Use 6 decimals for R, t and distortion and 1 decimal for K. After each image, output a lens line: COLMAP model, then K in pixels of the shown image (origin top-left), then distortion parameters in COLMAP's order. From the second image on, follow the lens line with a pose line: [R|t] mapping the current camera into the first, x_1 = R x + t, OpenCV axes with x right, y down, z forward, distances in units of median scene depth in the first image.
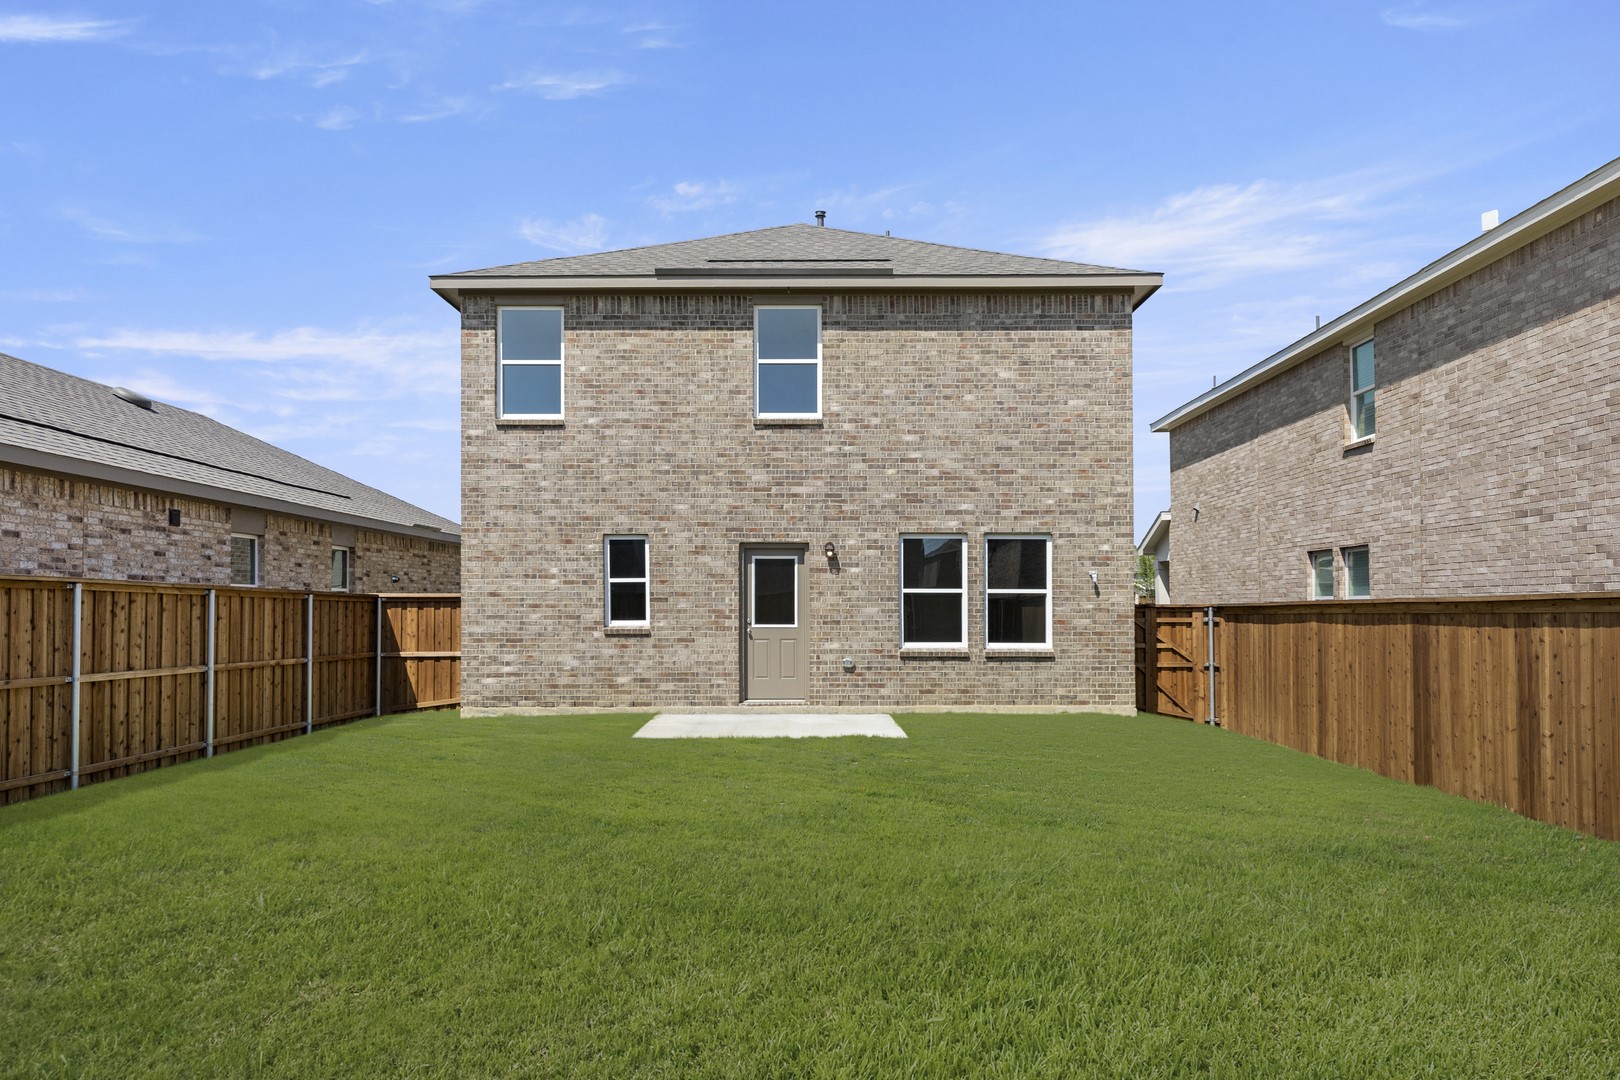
lens RADIAL K [[1085.6, 0, 862.0], [0, 1085.6, 548.1], [0, 0, 1]] dist [0.001028, 0.001073]
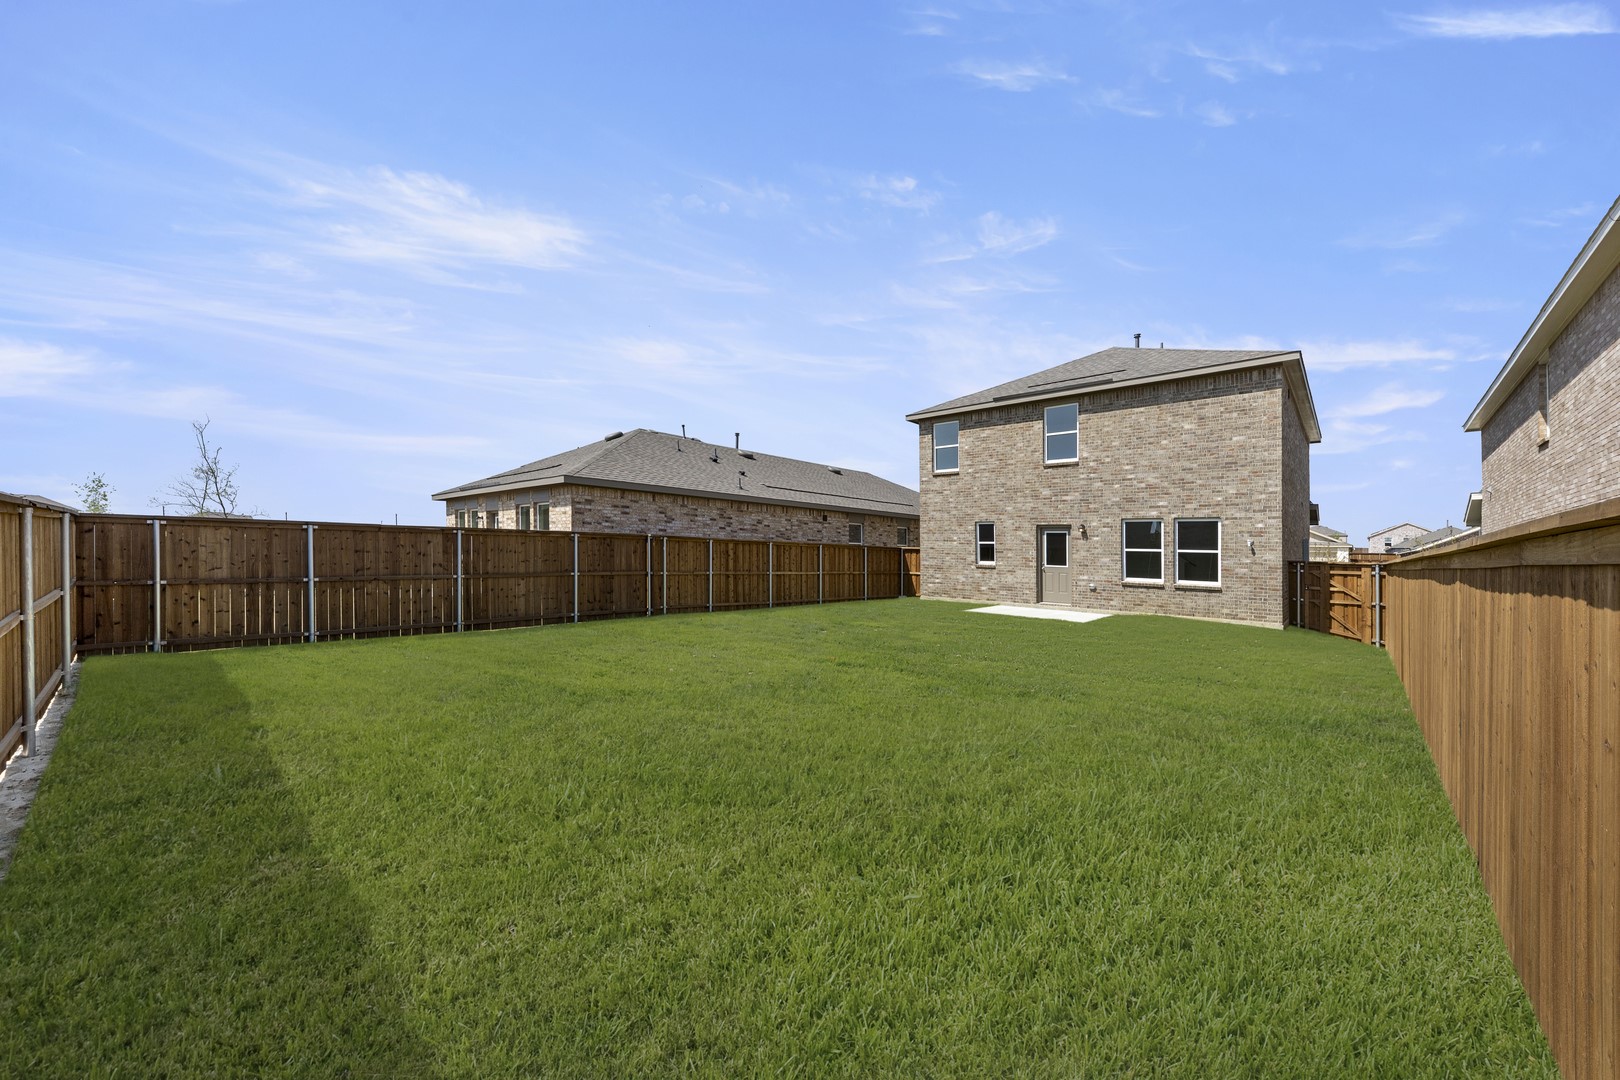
lens RADIAL K [[606.9, 0, 810.0], [0, 606.9, 540.0], [0, 0, 1]] dist [-0.000449, -0.000123]
pose [[0.730649, 0.006717, -0.682720, 0.355730], [0.013017, 0.999633, 0.023766, -0.009307], [0.682629, -0.026252, 0.730293, -0.129011]]
